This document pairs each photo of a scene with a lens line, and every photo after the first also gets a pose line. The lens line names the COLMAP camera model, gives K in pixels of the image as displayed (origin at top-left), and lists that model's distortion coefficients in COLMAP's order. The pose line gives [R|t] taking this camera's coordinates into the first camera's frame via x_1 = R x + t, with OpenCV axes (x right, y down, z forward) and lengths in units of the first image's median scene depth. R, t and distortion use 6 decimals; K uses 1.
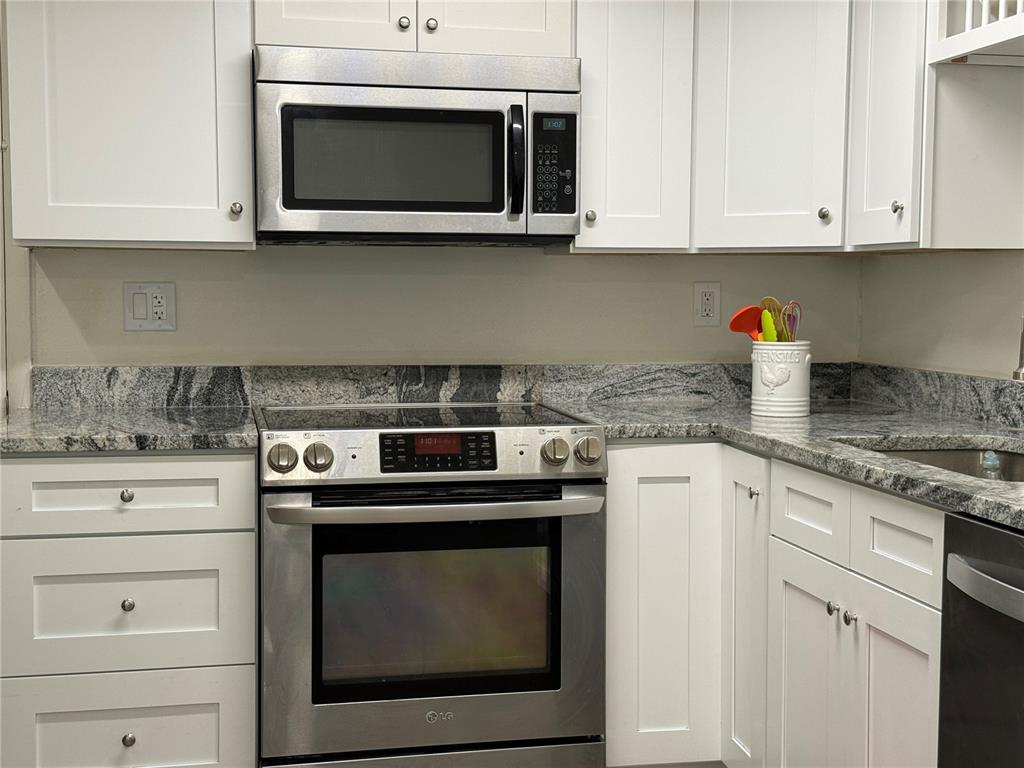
lens RADIAL K [[1427.3, 0, 507.8], [0, 1427.3, 379.8], [0, 0, 1]] dist [0.131029, 0.000000]
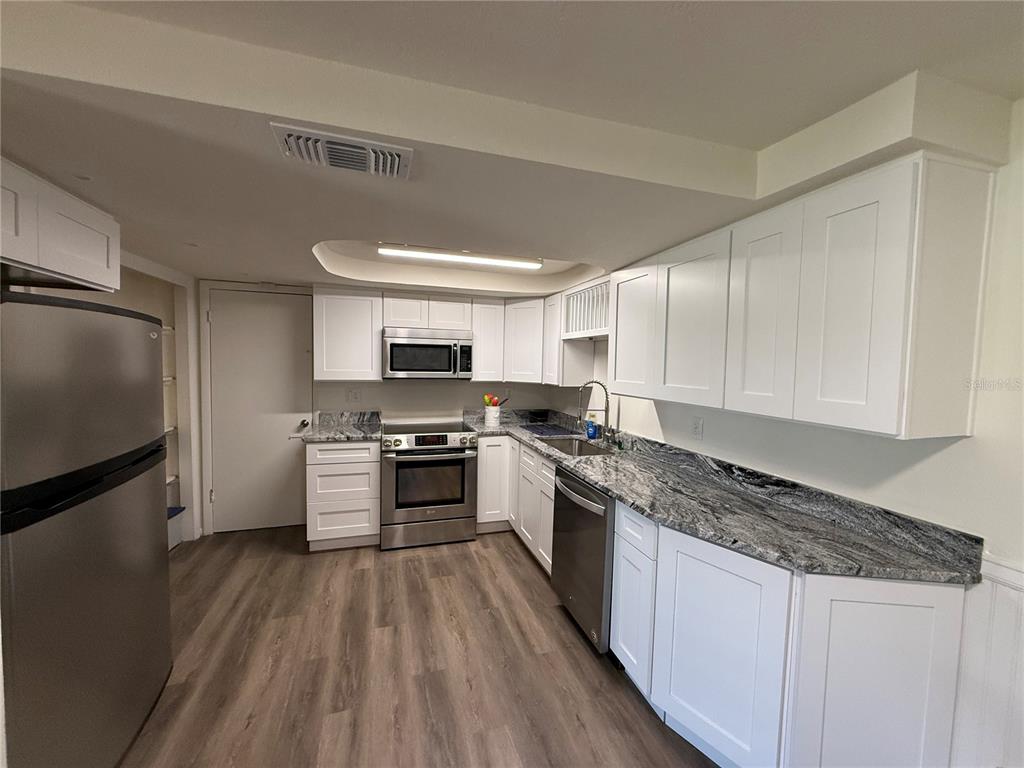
lens RADIAL K [[408.1, 0, 509.6], [0, 408.1, 385.2], [0, 0, 1]] dist [-0.001303, 0.001654]
pose [[0.995071, 0.010809, 0.098573, 0.044230], [-0.009943, 0.999908, -0.009280, -0.078739], [-0.098664, 0.008254, 0.995087, -0.061610]]
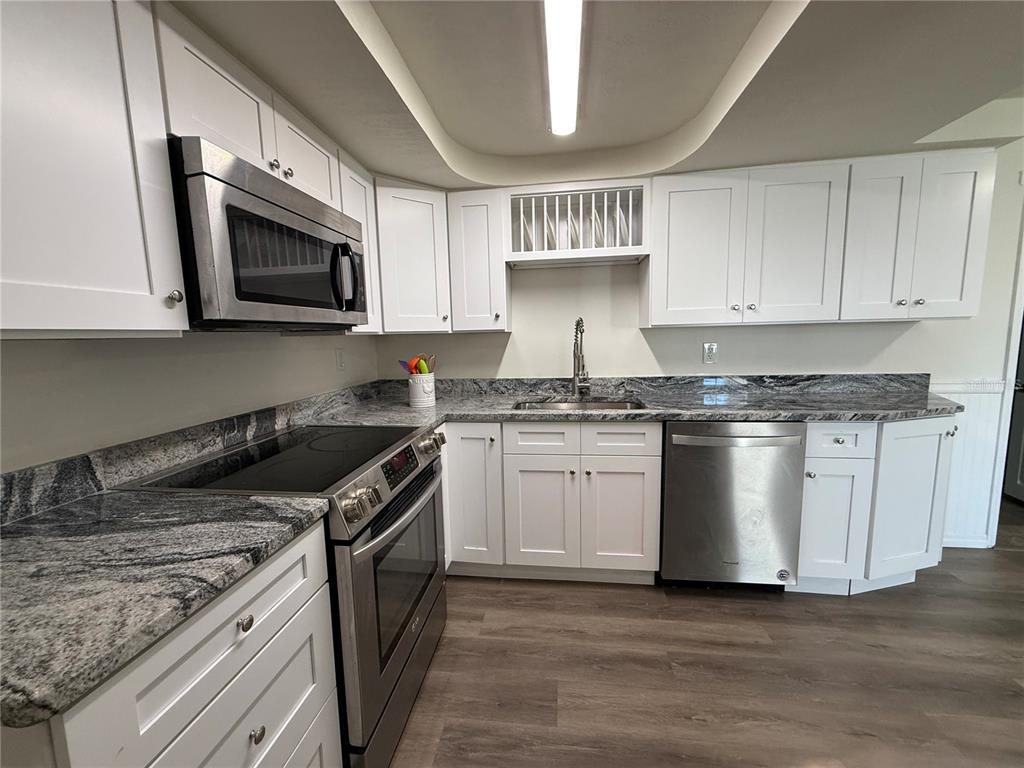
lens RADIAL K [[408.1, 0, 510.8], [0, 408.1, 384.3], [0, 0, 1]] dist [-0.001303, 0.001654]
pose [[0.326635, -0.128329, 0.936398, -0.393060], [0.089910, 0.990465, 0.104376, -0.068797], [-0.940864, 0.050099, 0.335059, 0.703486]]
